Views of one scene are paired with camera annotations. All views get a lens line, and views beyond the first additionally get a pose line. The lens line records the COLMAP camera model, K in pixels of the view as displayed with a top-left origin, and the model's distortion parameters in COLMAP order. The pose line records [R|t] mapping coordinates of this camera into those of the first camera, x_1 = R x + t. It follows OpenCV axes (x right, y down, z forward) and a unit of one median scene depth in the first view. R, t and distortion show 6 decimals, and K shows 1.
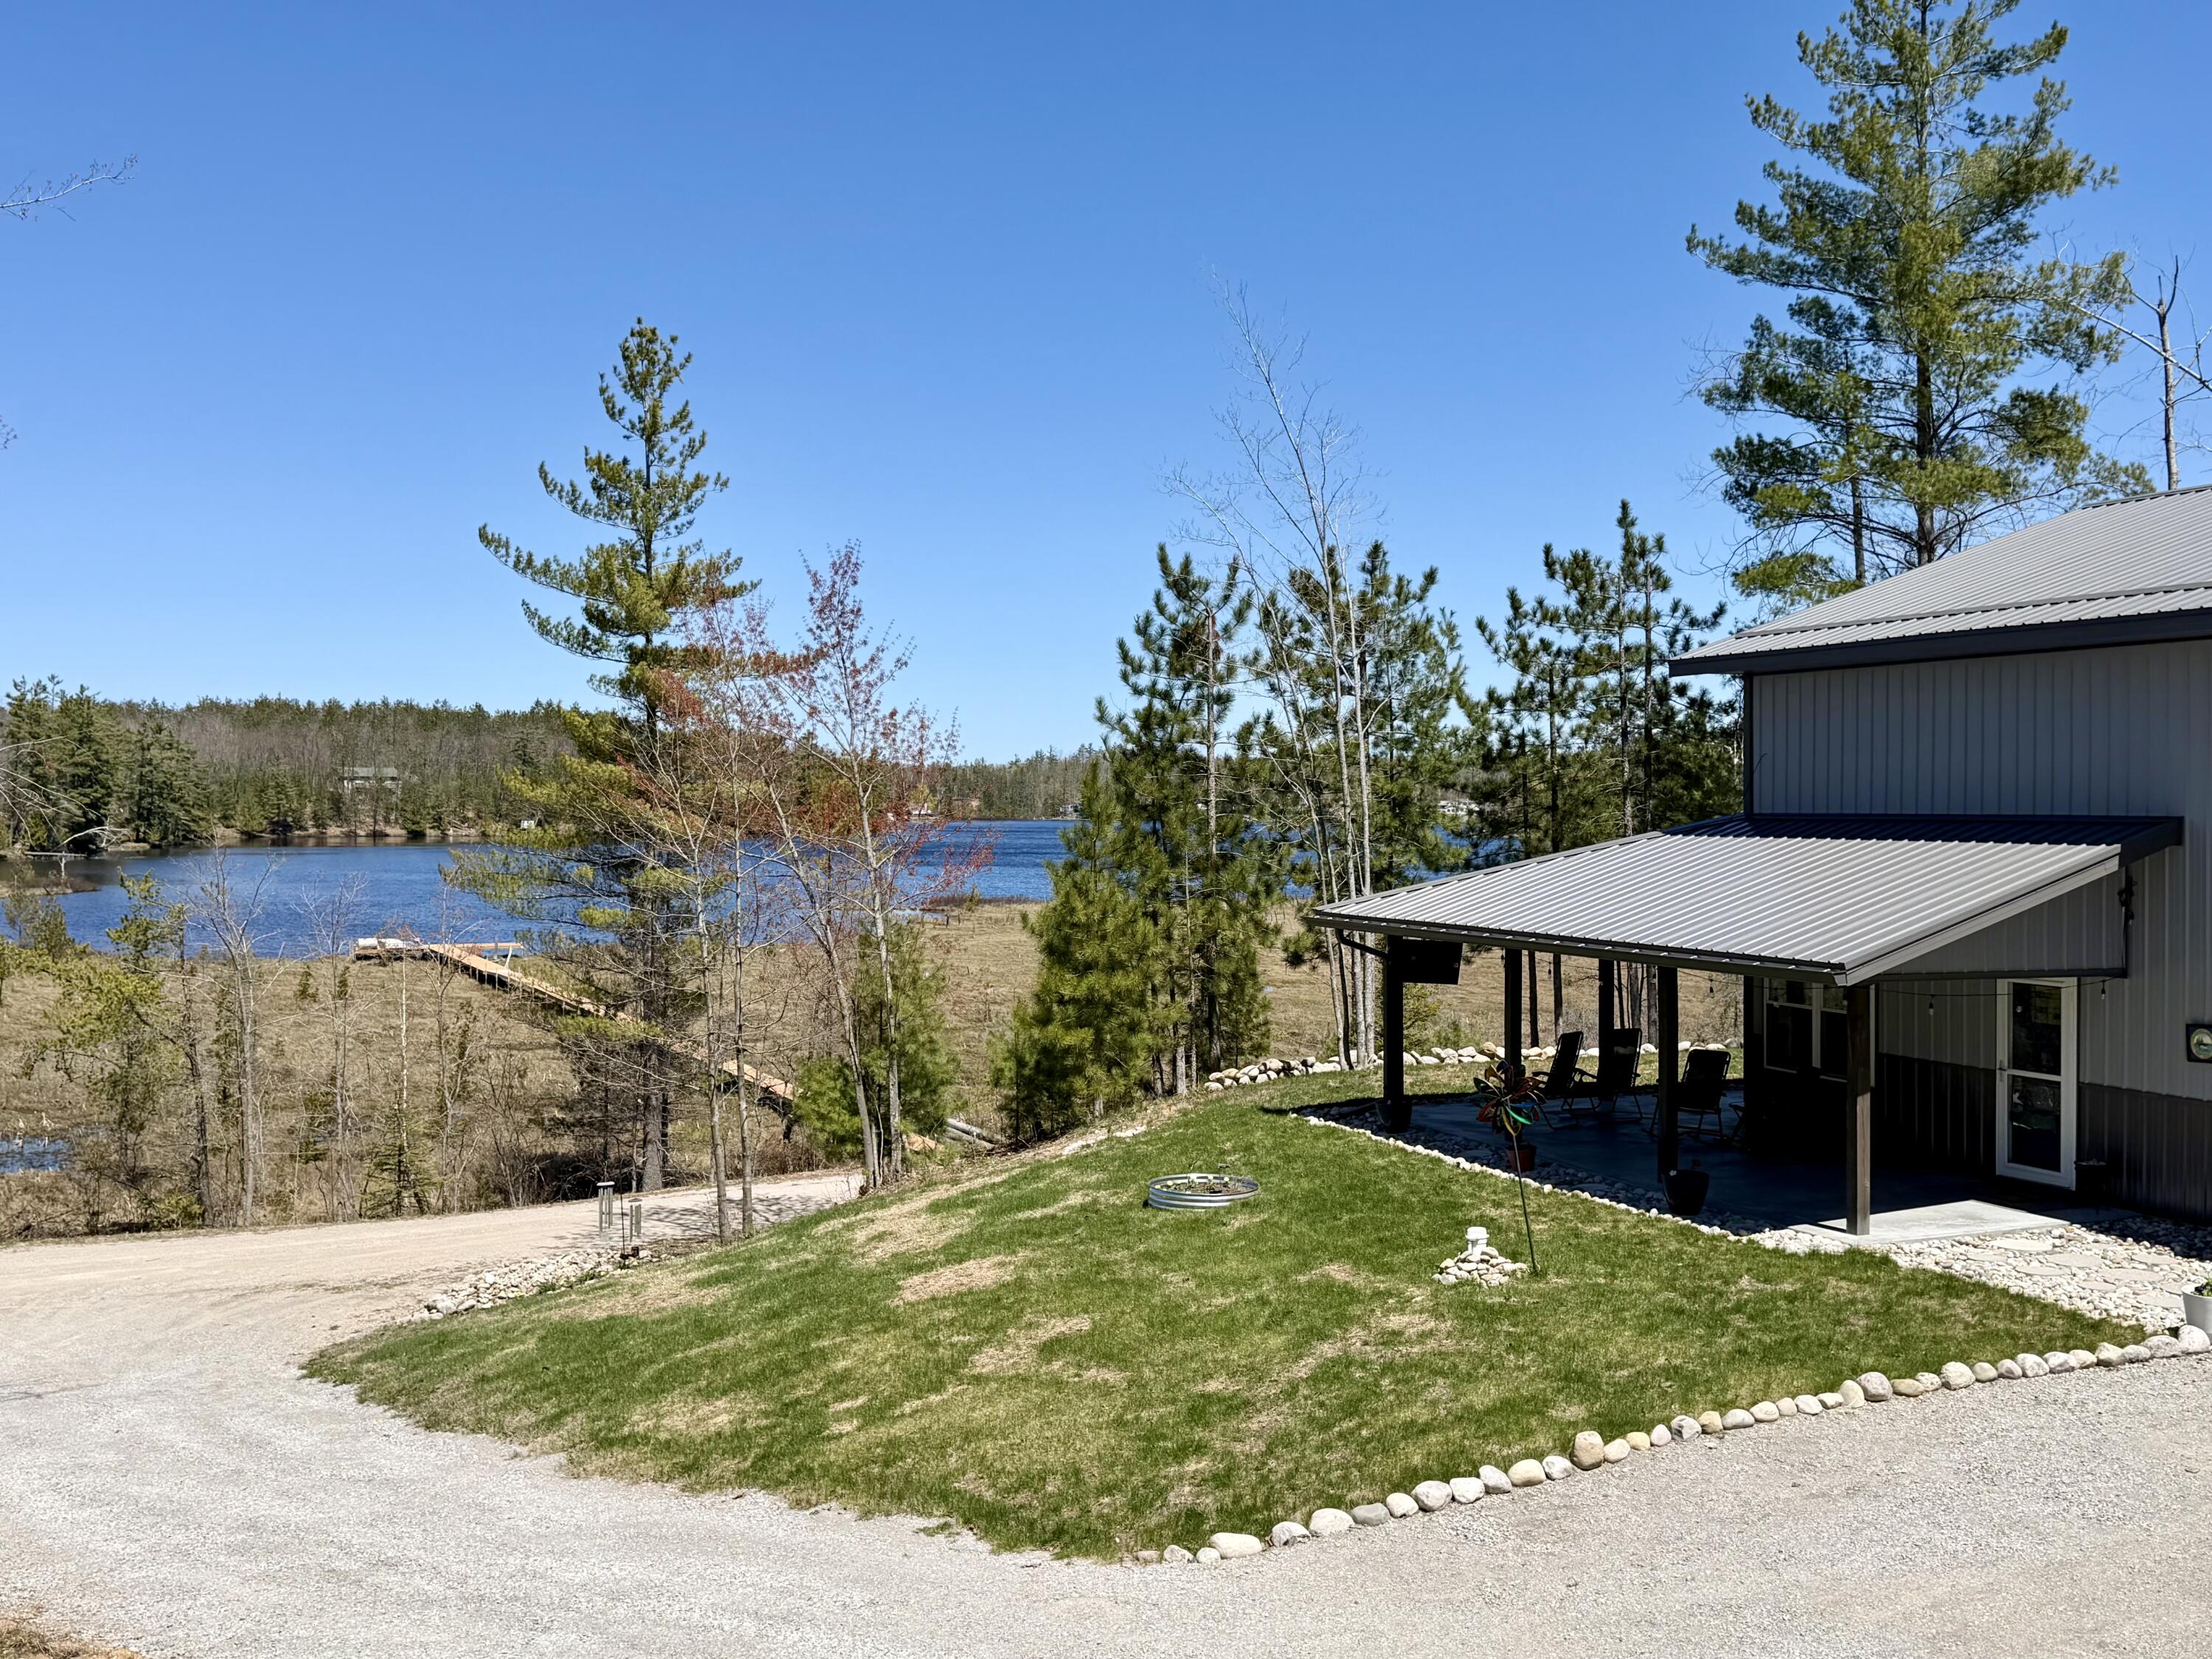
lens RADIAL K [[2253.5, 0, 1106.0], [0, 2253.5, 829.5], [0, 0, 1]] dist [0.212986, -0.479810]
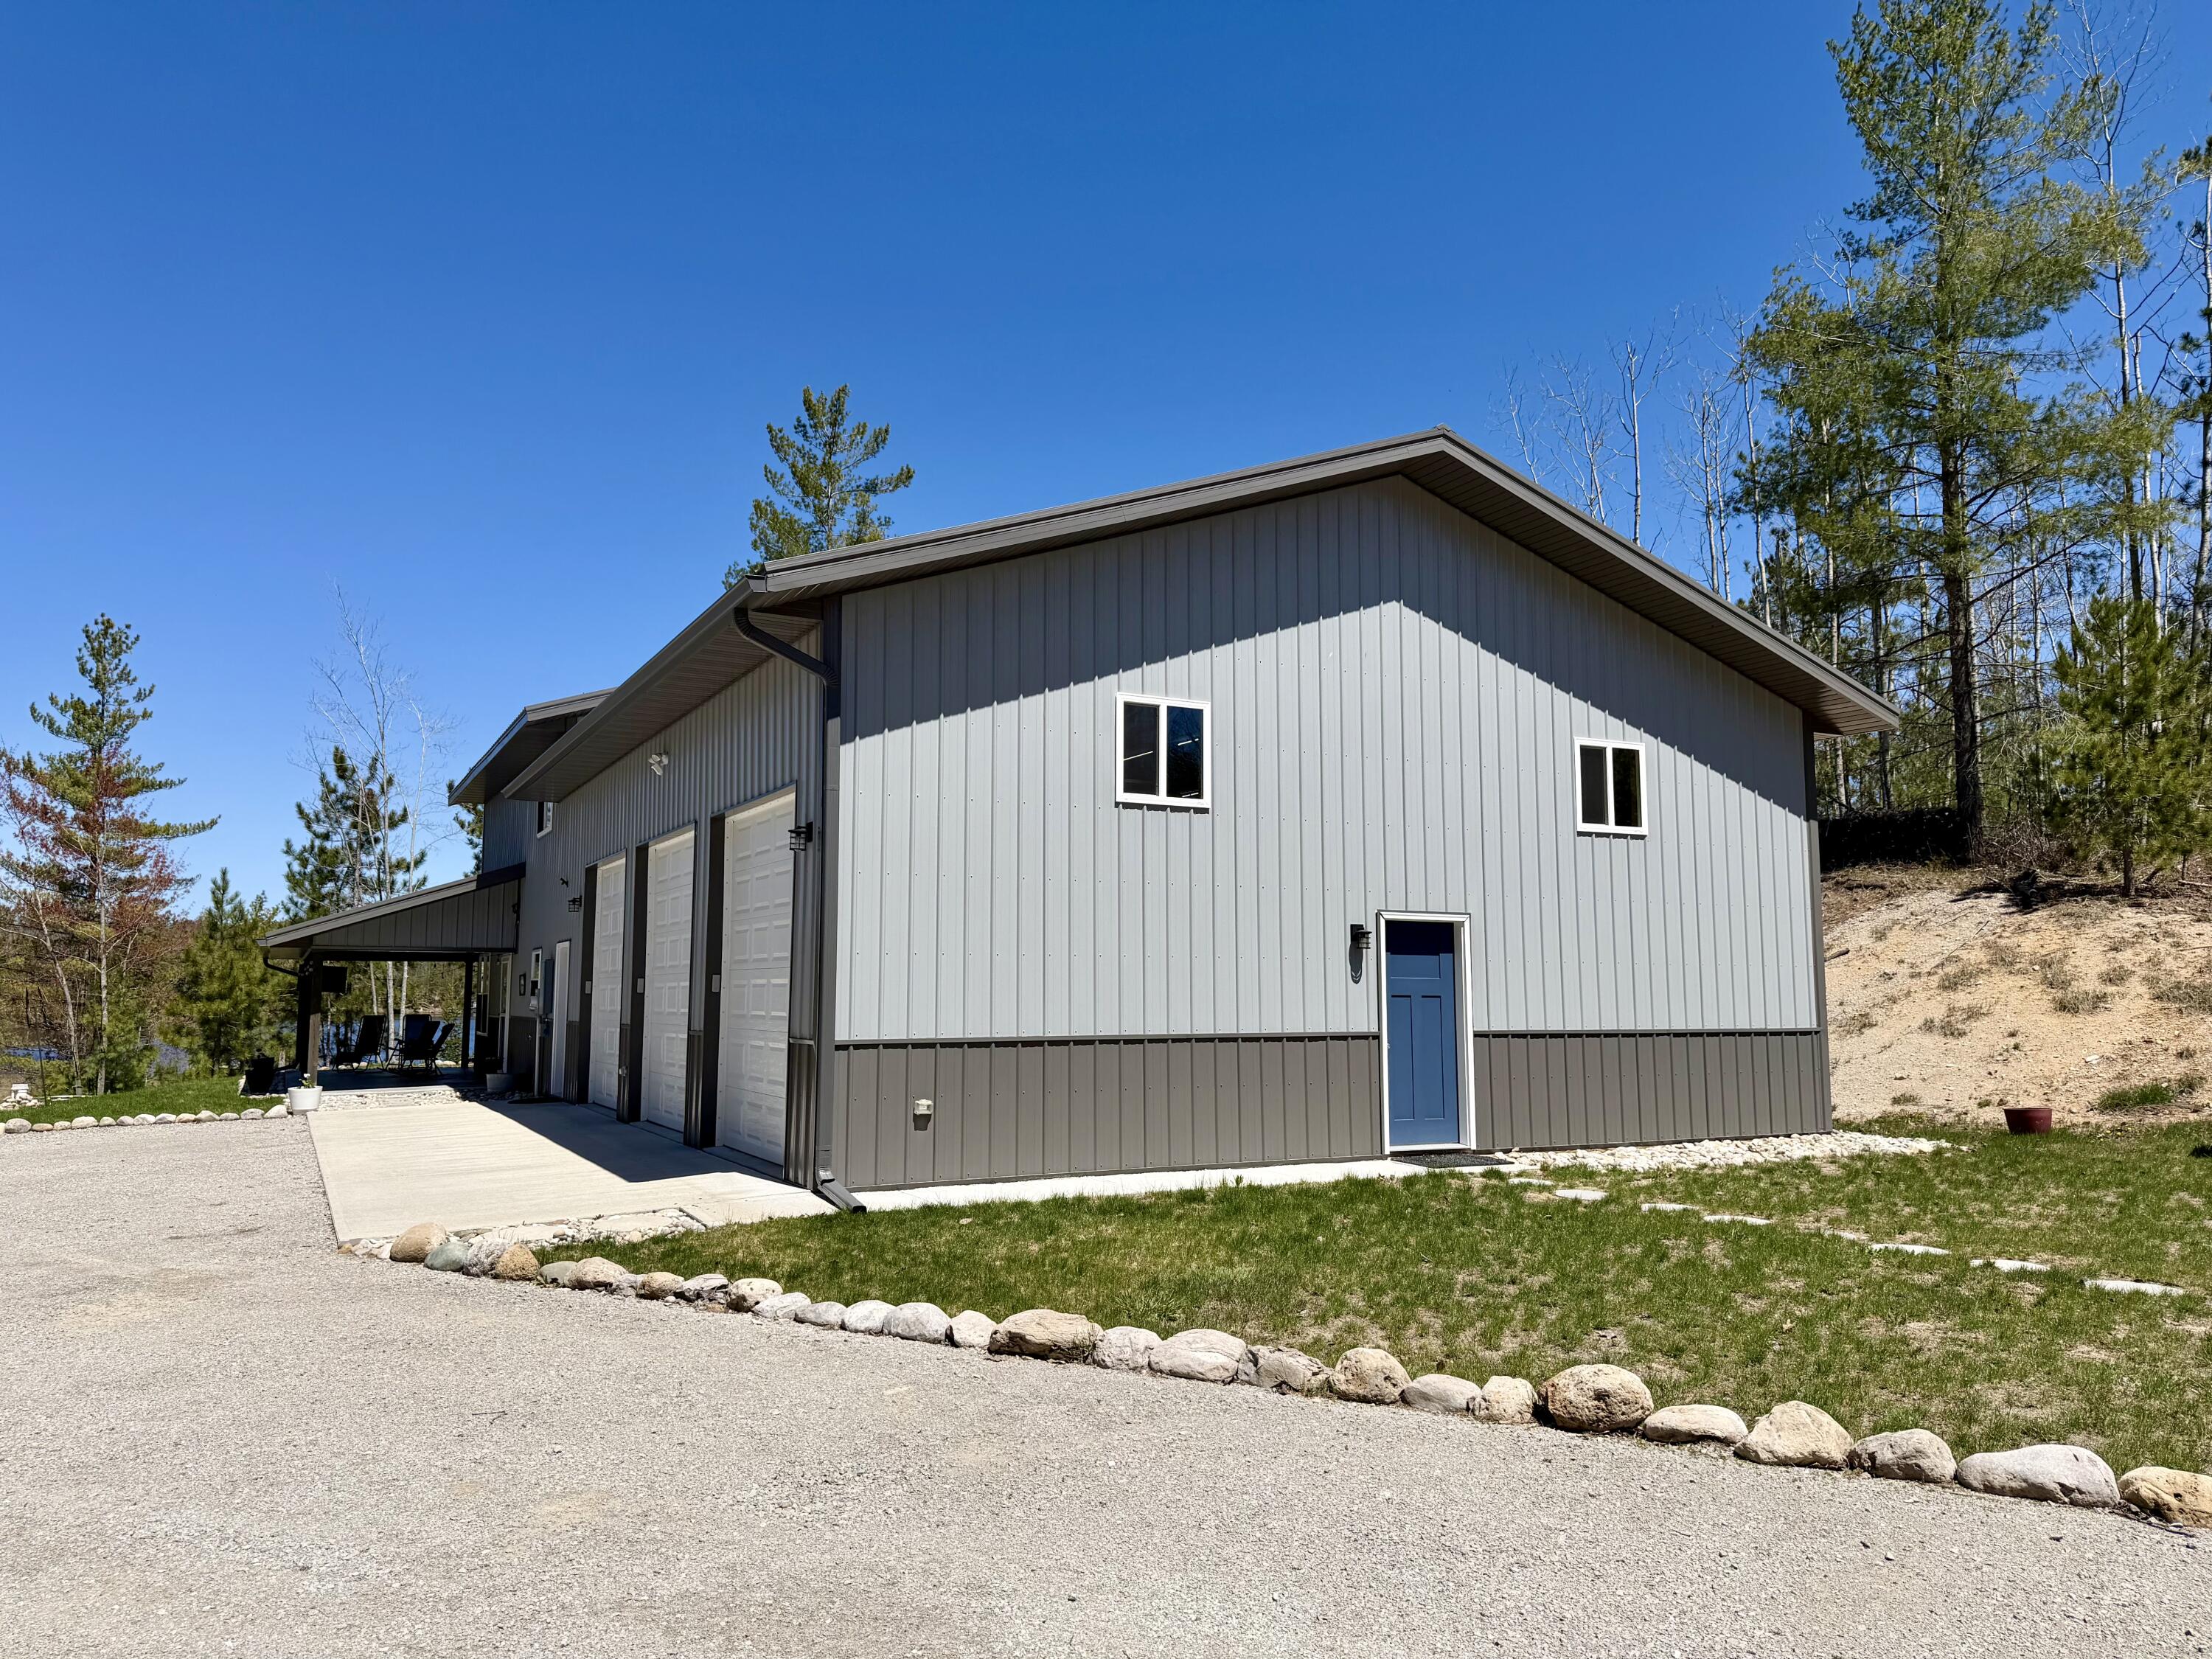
lens RADIAL K [[1547.4, 0, 1106.0], [0, 1547.4, 829.5], [0, 0, 1]] dist [0.013624, 0.000935]
pose [[0.994592, 0.009523, 0.103419, 0.441892], [0.002847, 0.992912, -0.118815, 0.064970], [-0.103817, 0.118467, 0.987516, -0.143520]]
